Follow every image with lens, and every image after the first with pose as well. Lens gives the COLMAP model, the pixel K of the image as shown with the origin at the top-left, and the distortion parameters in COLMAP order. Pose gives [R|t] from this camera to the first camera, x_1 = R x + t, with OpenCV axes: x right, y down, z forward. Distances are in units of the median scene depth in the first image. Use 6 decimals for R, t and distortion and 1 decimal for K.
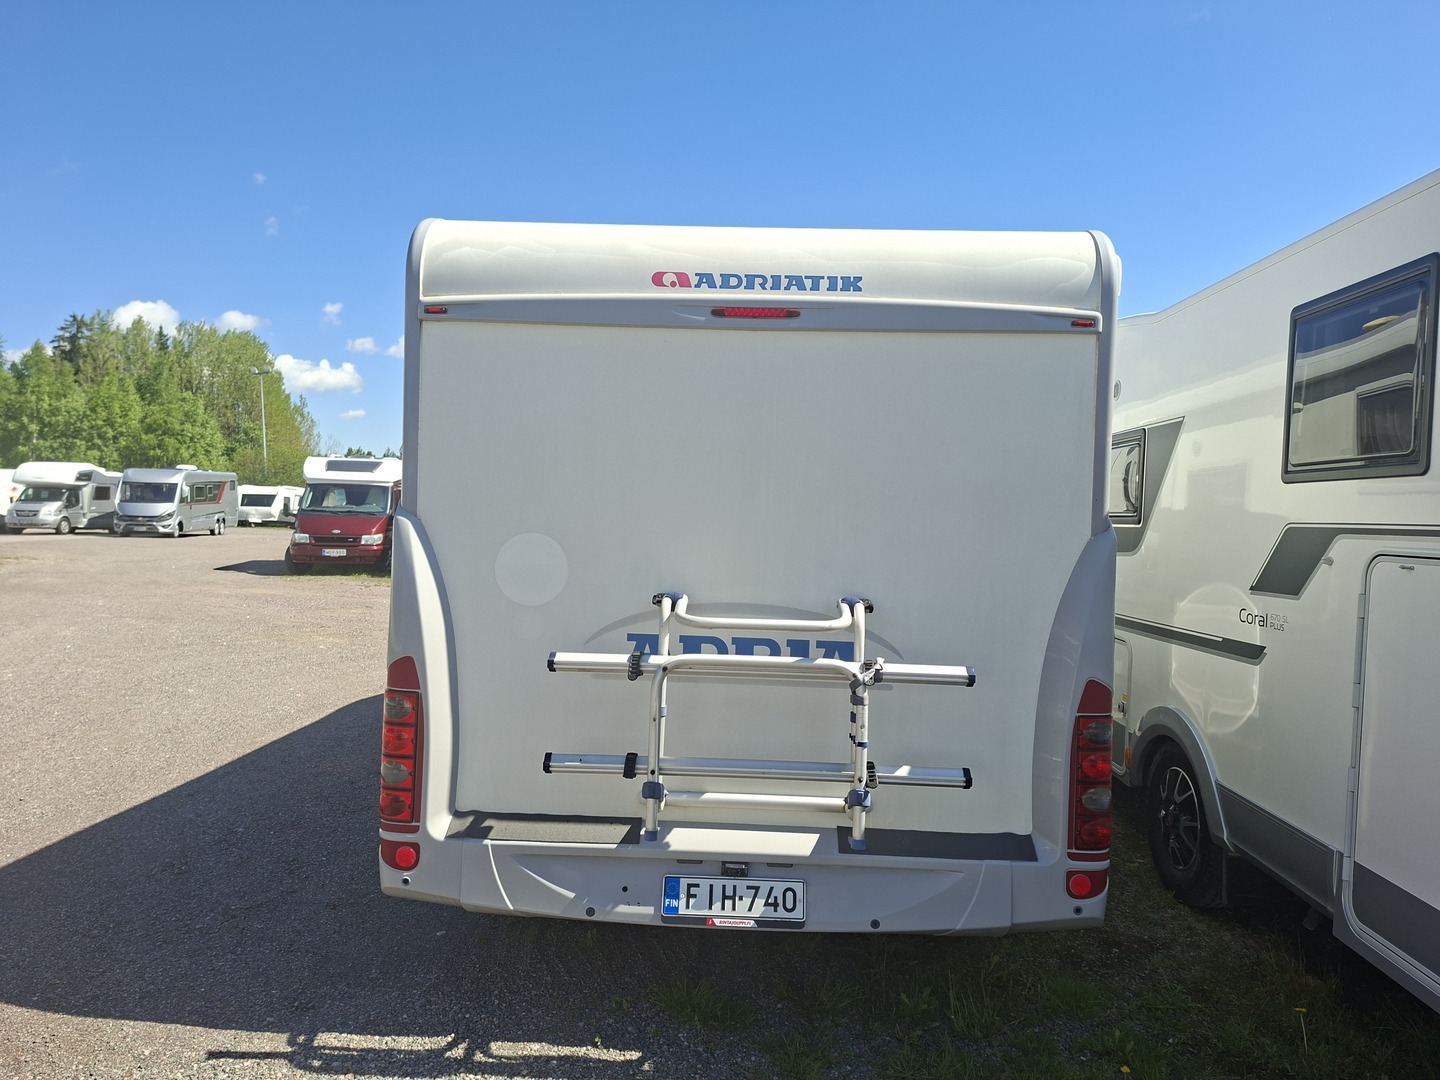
lens RADIAL K [[1024.3, 0, 726.4], [0, 1024.3, 536.5], [0, 0, 1]] dist [0.062197, -0.025569]
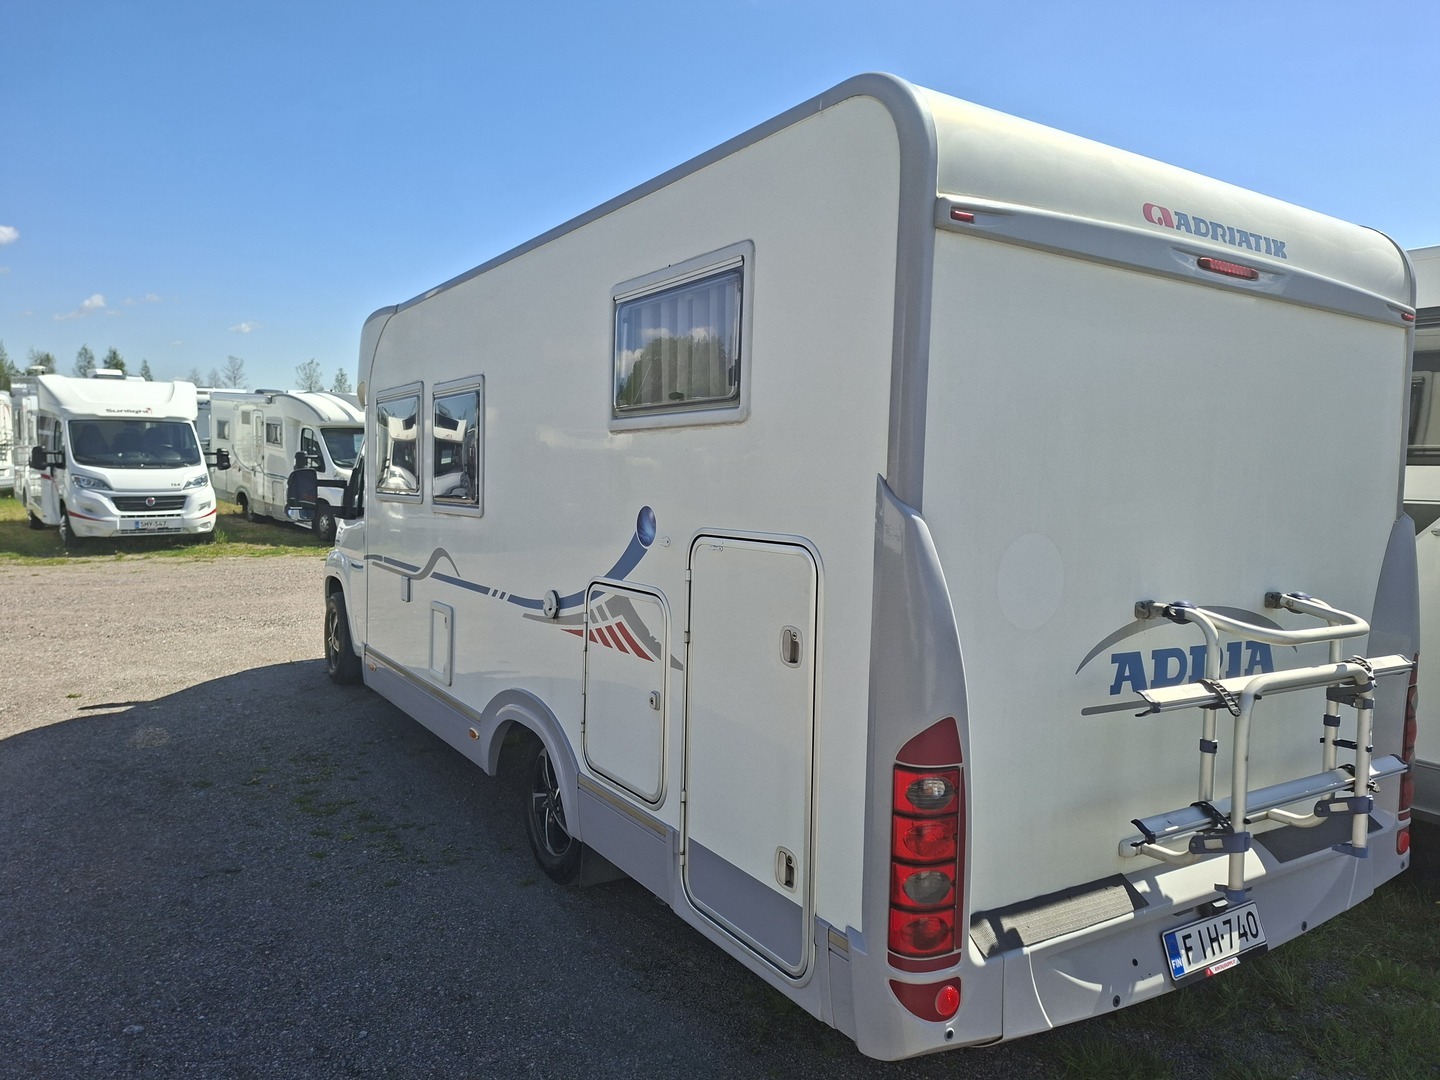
lens RADIAL K [[1024.3, 0, 719.3], [0, 1024.3, 544.1], [0, 0, 1]] dist [0.062197, -0.025569]
pose [[0.804847, -0.041929, 0.591999, -0.842981], [-0.001950, 0.997309, 0.073287, -0.052586], [-0.593479, -0.060139, 0.802600, 0.545084]]
